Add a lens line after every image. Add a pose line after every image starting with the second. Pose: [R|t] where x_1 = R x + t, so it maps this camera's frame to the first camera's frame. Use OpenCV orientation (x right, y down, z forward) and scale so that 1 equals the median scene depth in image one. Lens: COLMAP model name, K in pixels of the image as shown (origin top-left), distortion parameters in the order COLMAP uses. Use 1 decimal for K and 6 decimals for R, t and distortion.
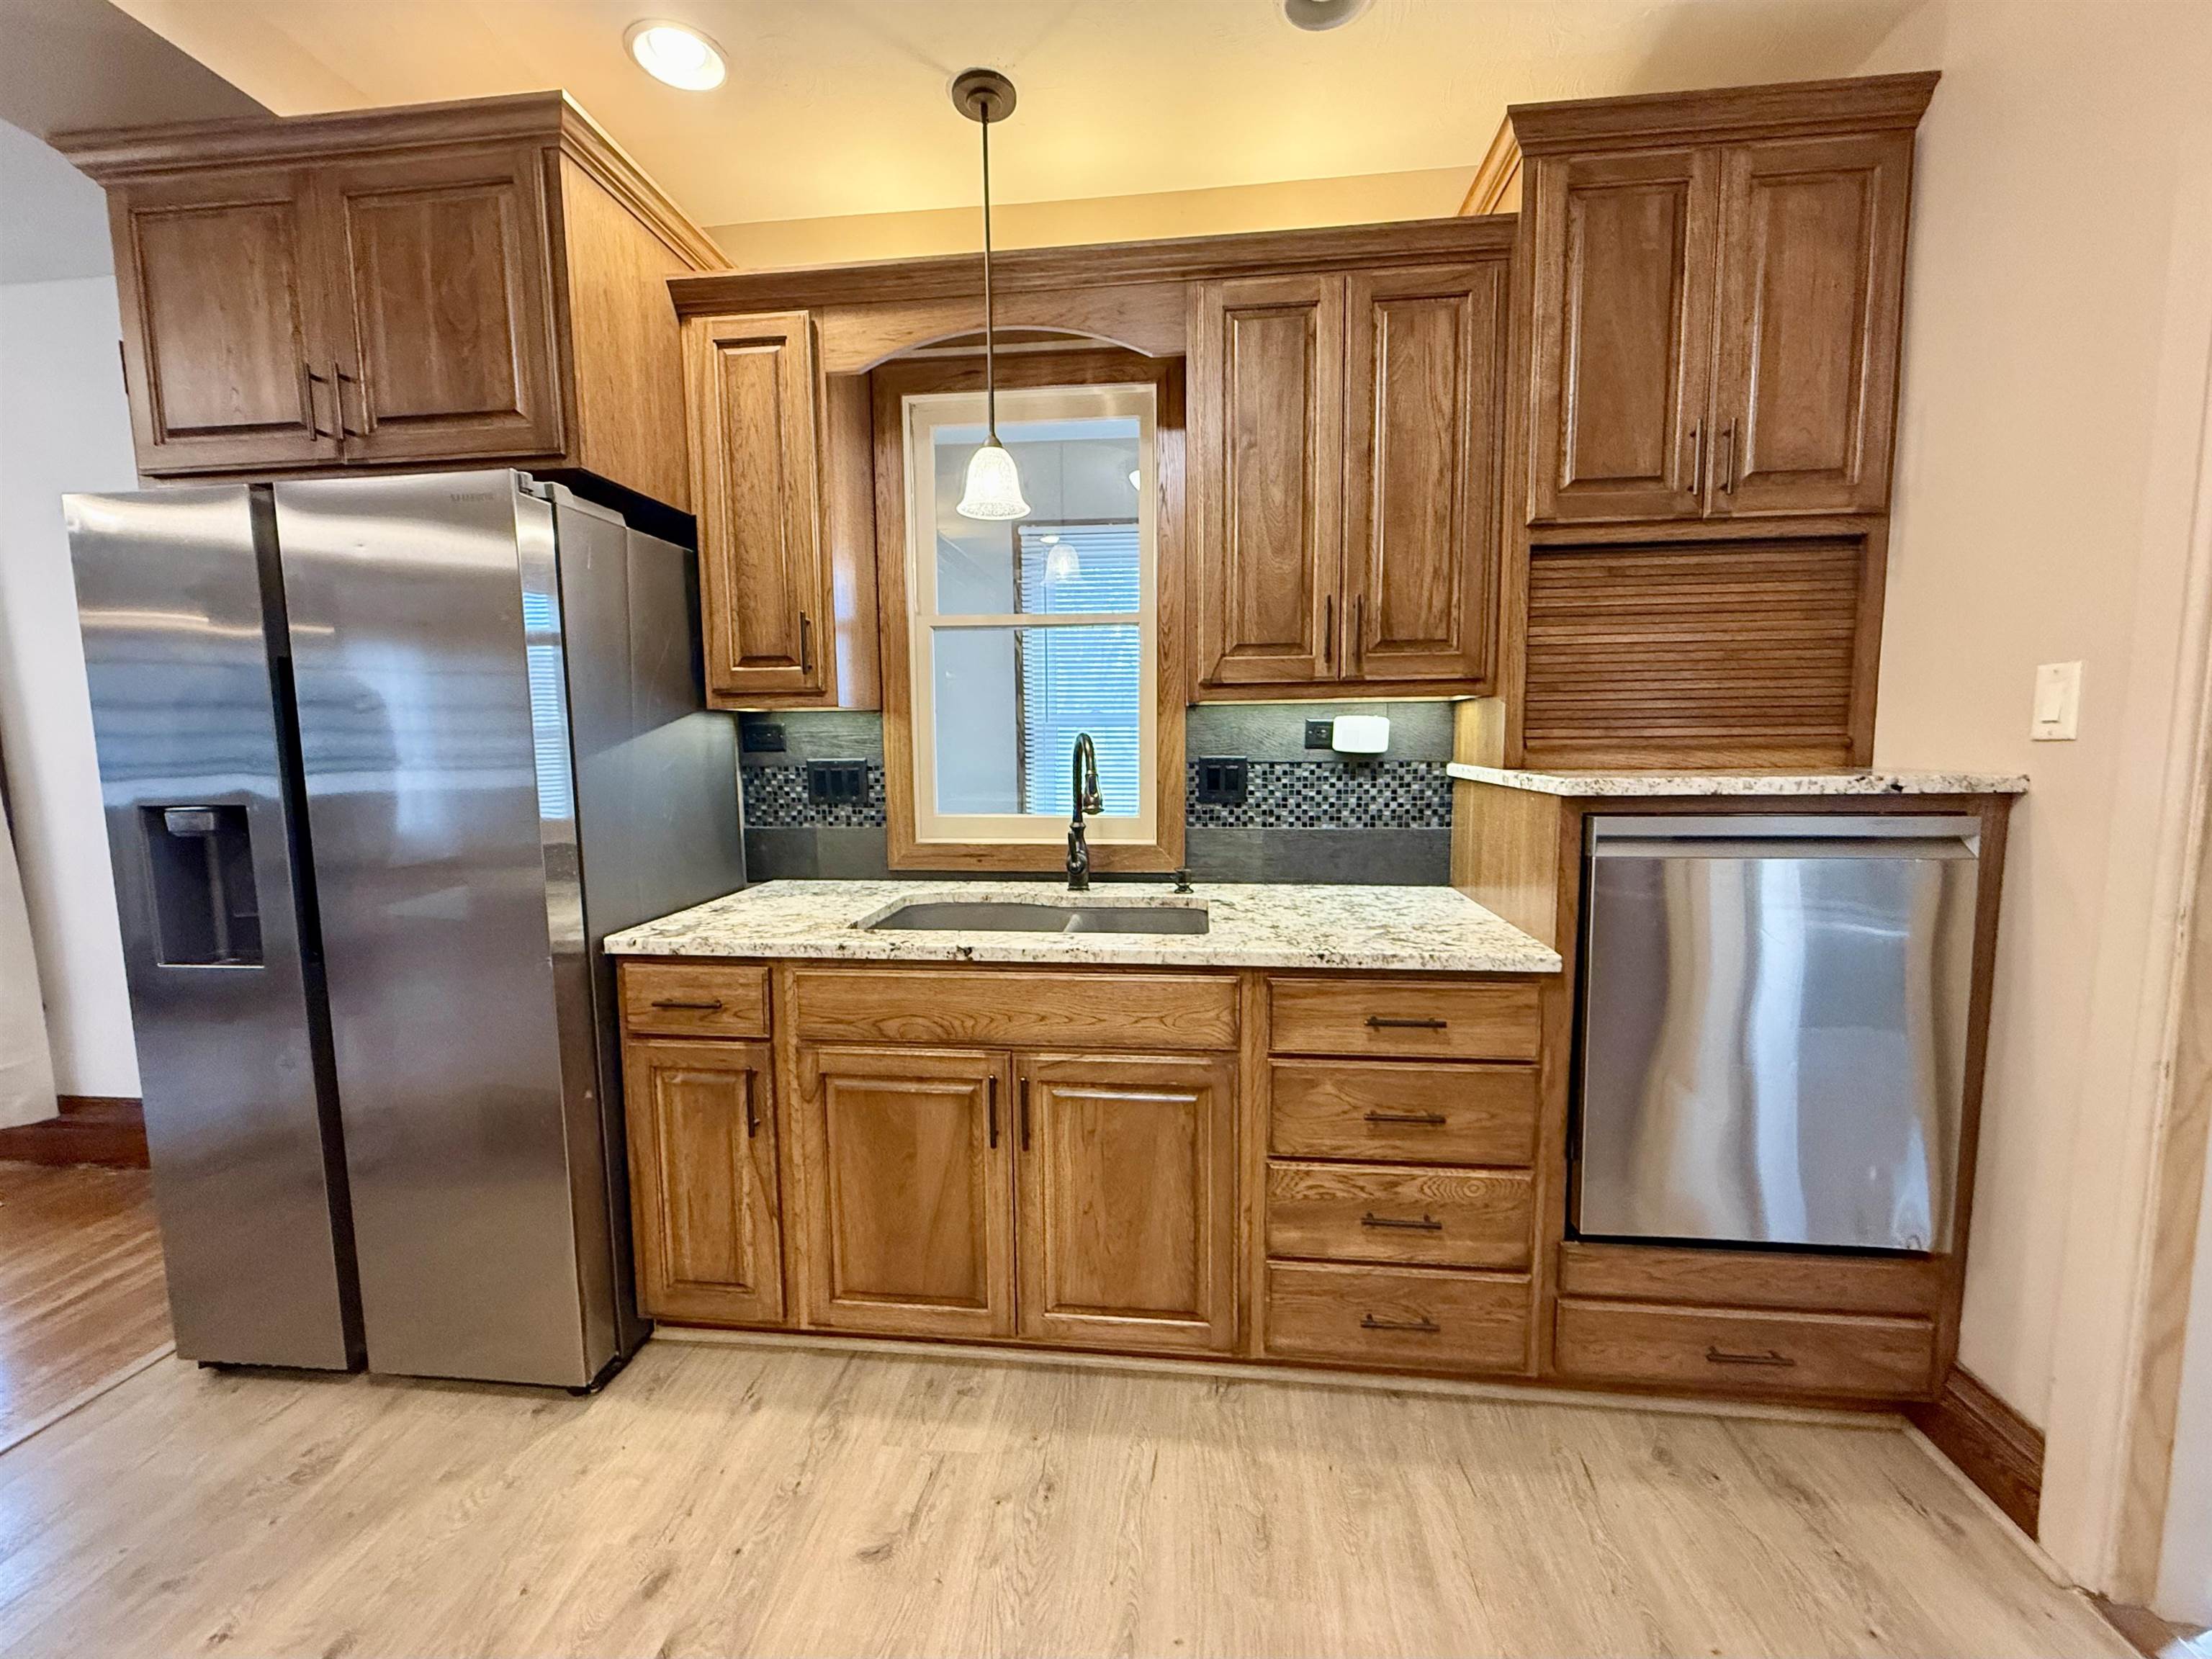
lens RADIAL K [[884.6, 0, 1103.4], [0, 884.6, 828.3], [0, 0, 1]] dist [-0.001845, 0.000517]
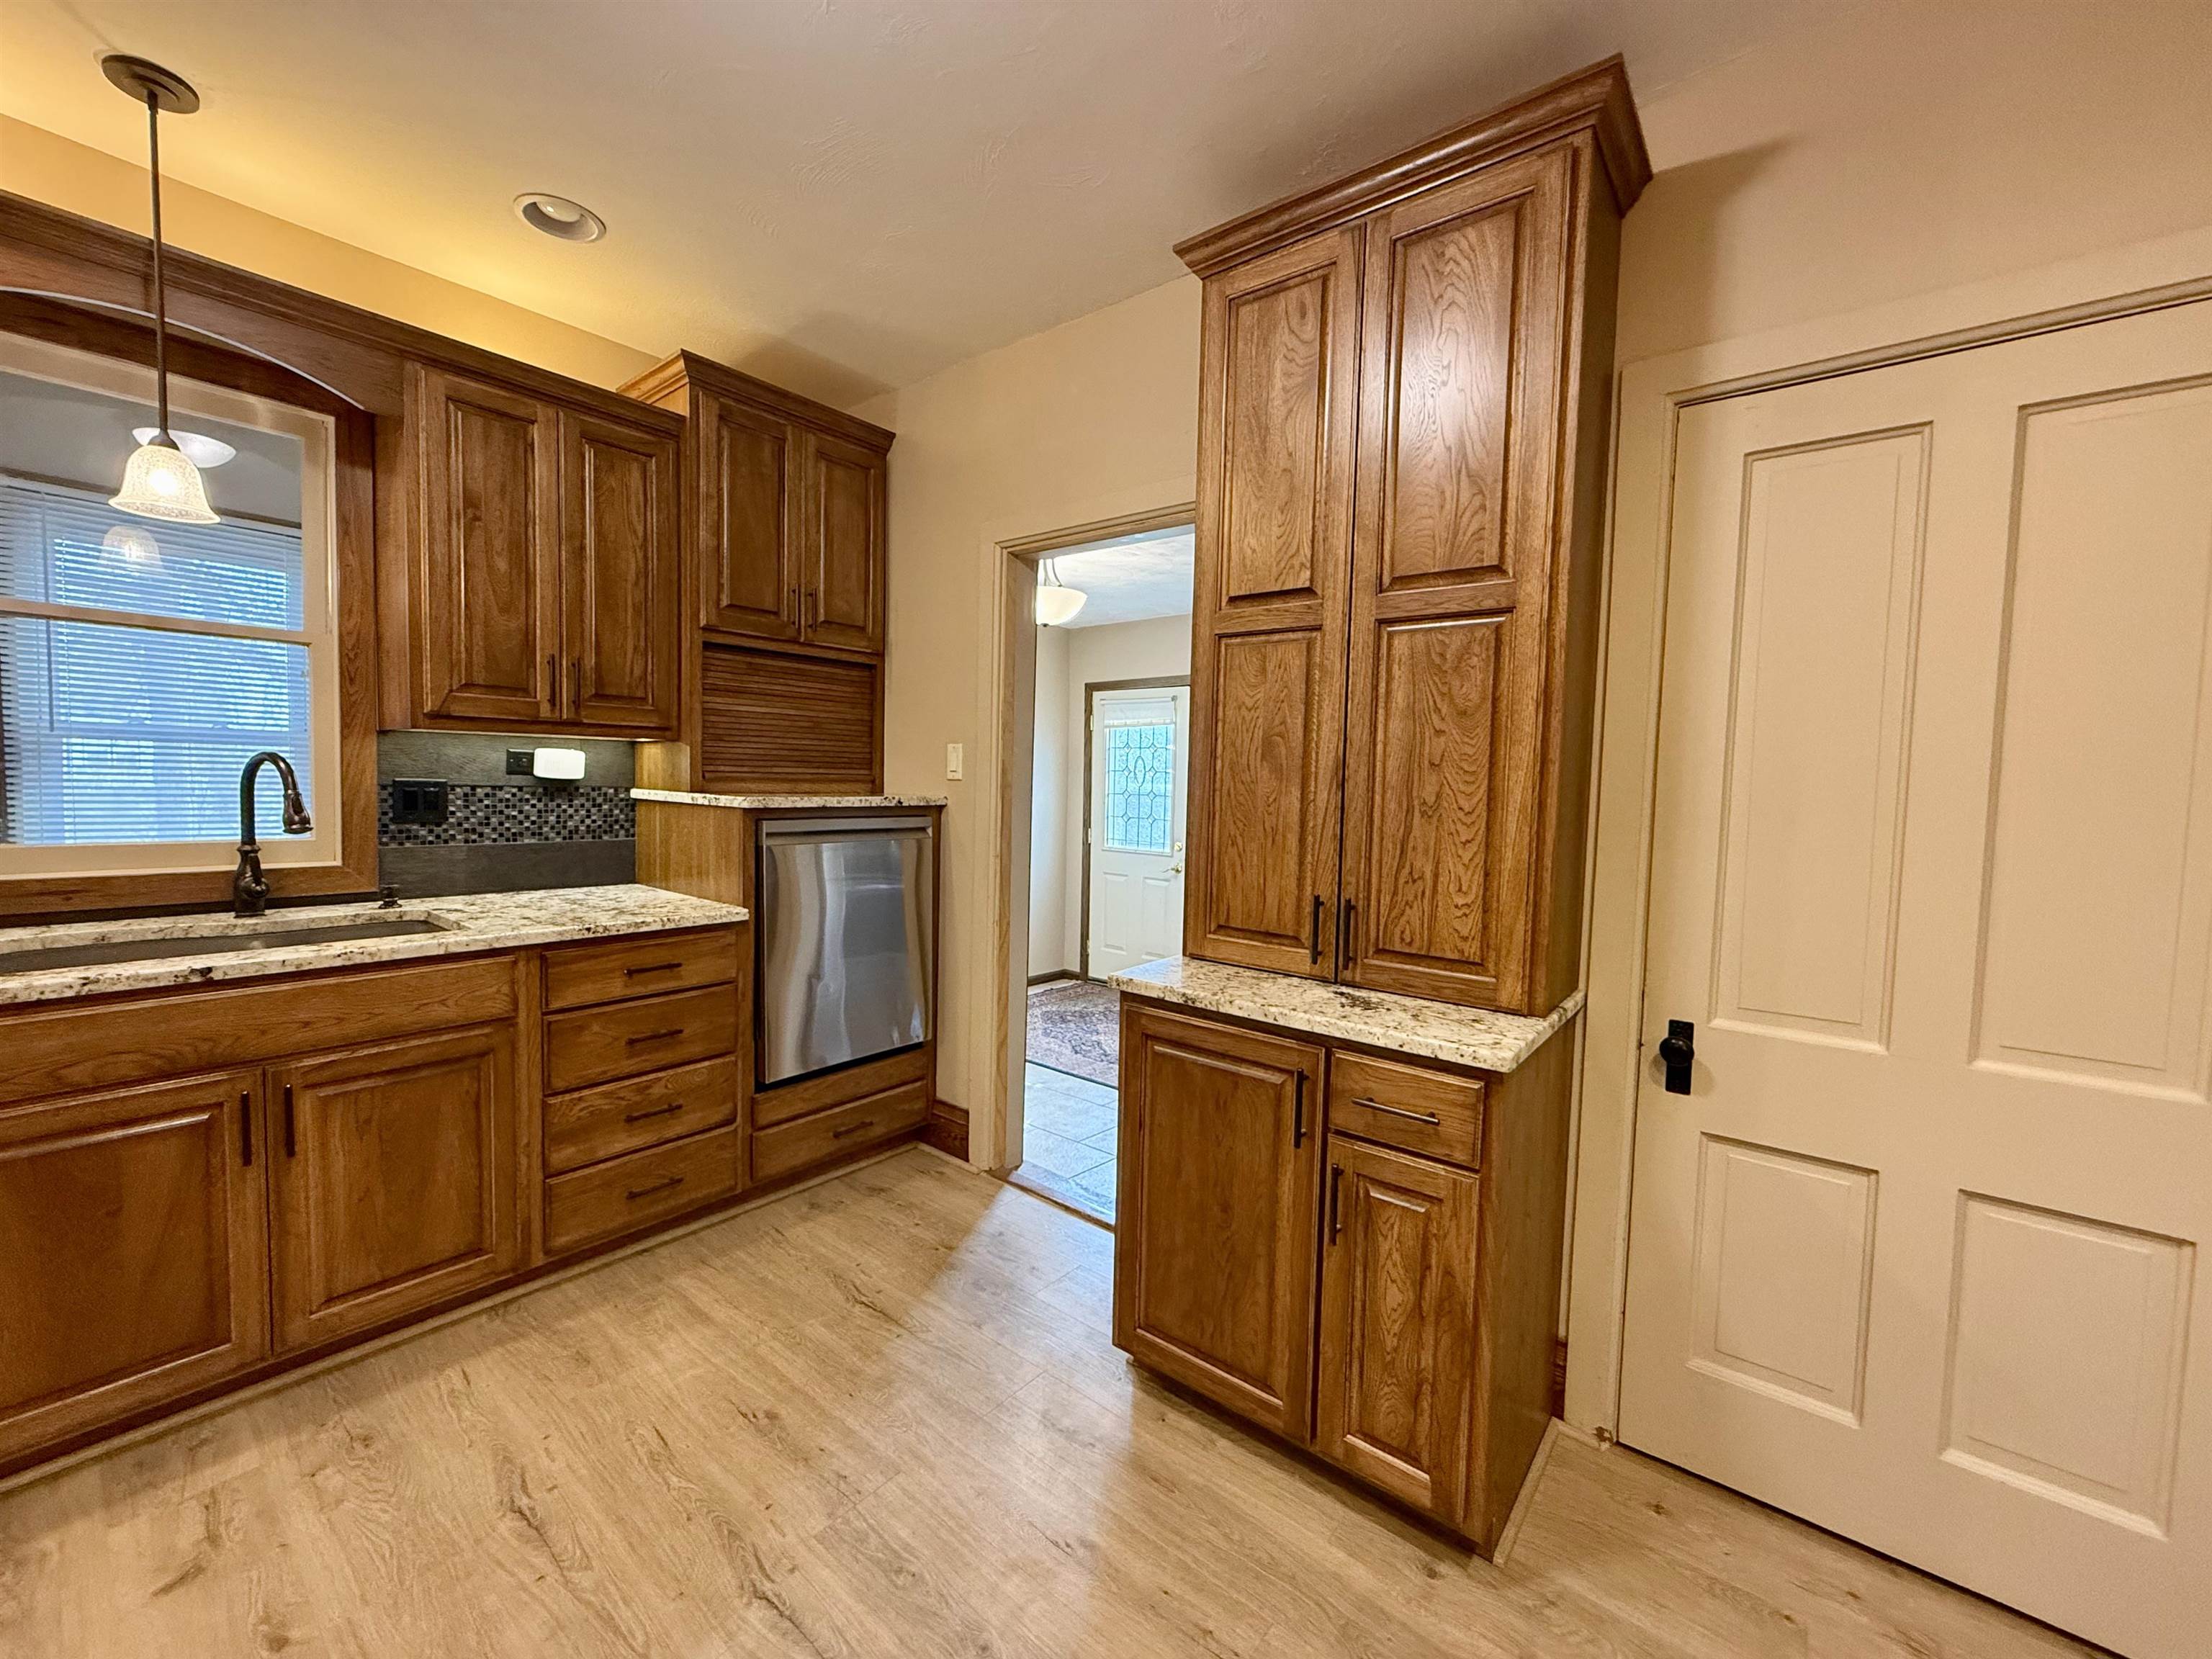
lens RADIAL K [[884.6, 0, 1097.7], [0, 884.6, 823.9], [0, 0, 1]] dist [-0.001845, 0.000517]
pose [[0.546680, -0.020283, 0.837096, -0.417481], [0.053819, 0.998491, -0.010954, 0.038024], [-0.835610, 0.051040, 0.546946, -0.359193]]
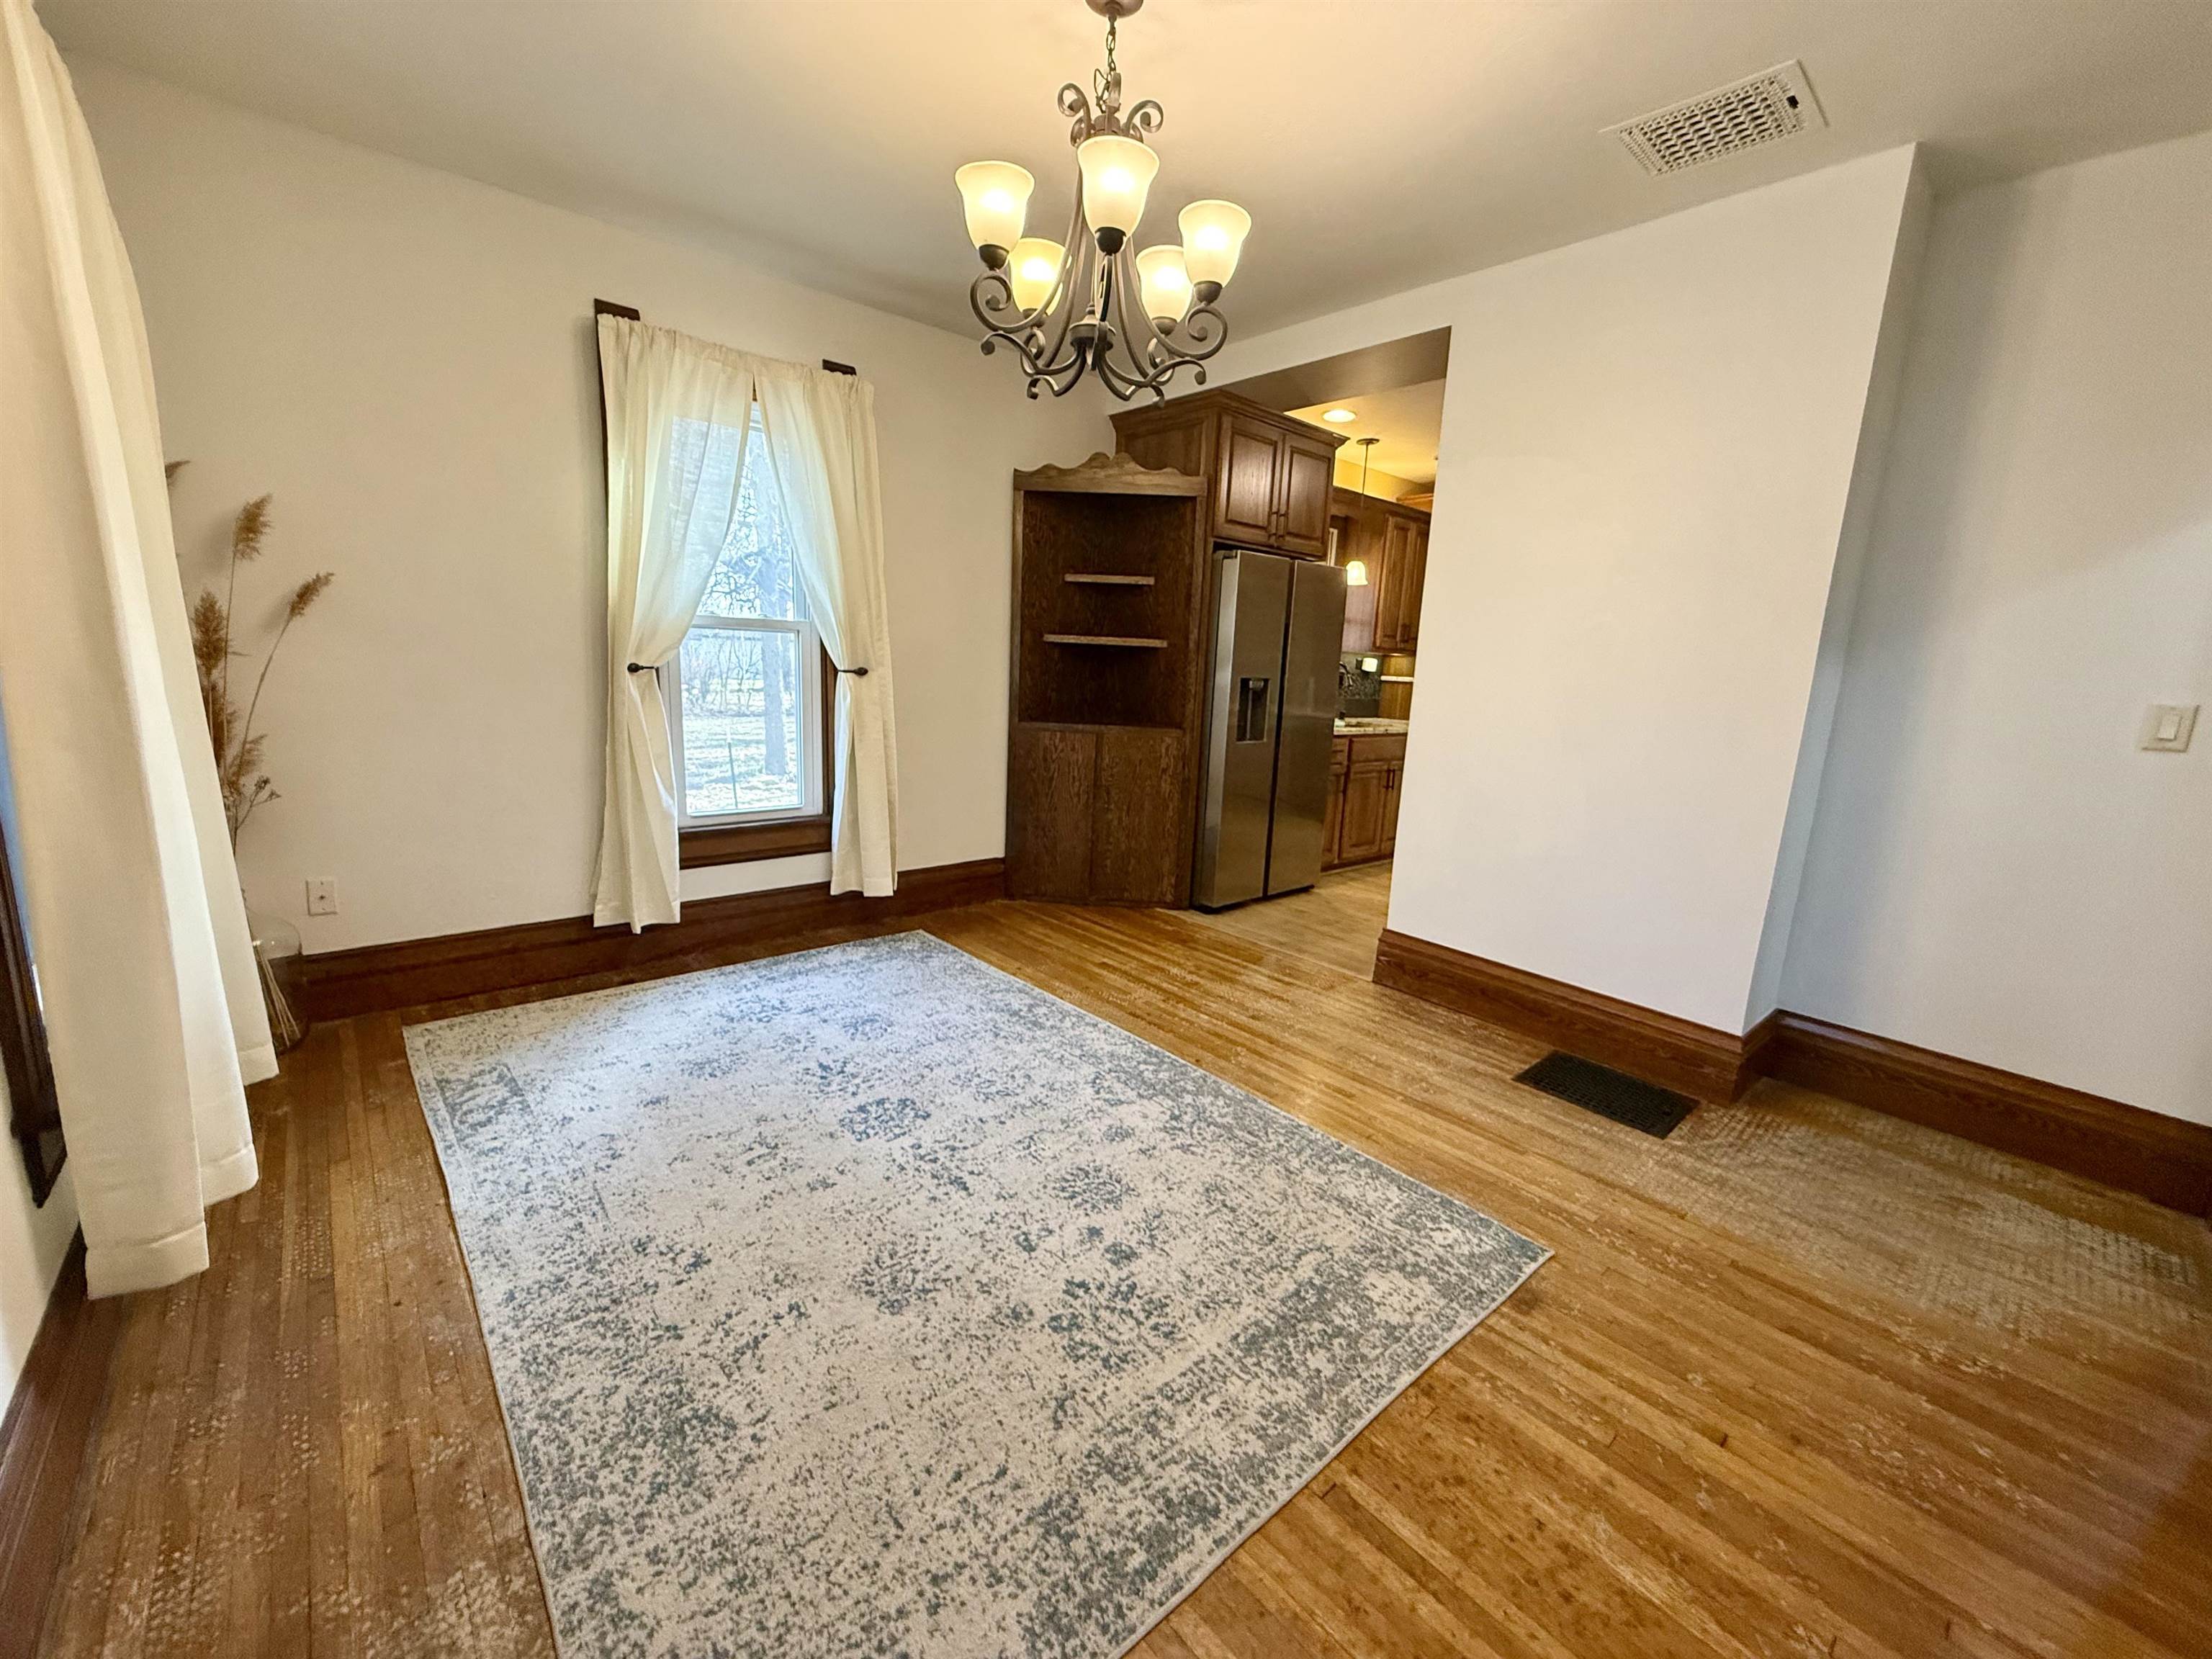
lens RADIAL K [[884.6, 0, 1102.3], [0, 884.6, 838.6], [0, 0, 1]] dist [-0.001845, 0.000517]
pose [[0.666253, -0.103327, 0.738532, -3.220152], [0.018772, 0.992364, 0.121905, 0.115377], [-0.745489, -0.067356, 0.663106, -0.398766]]
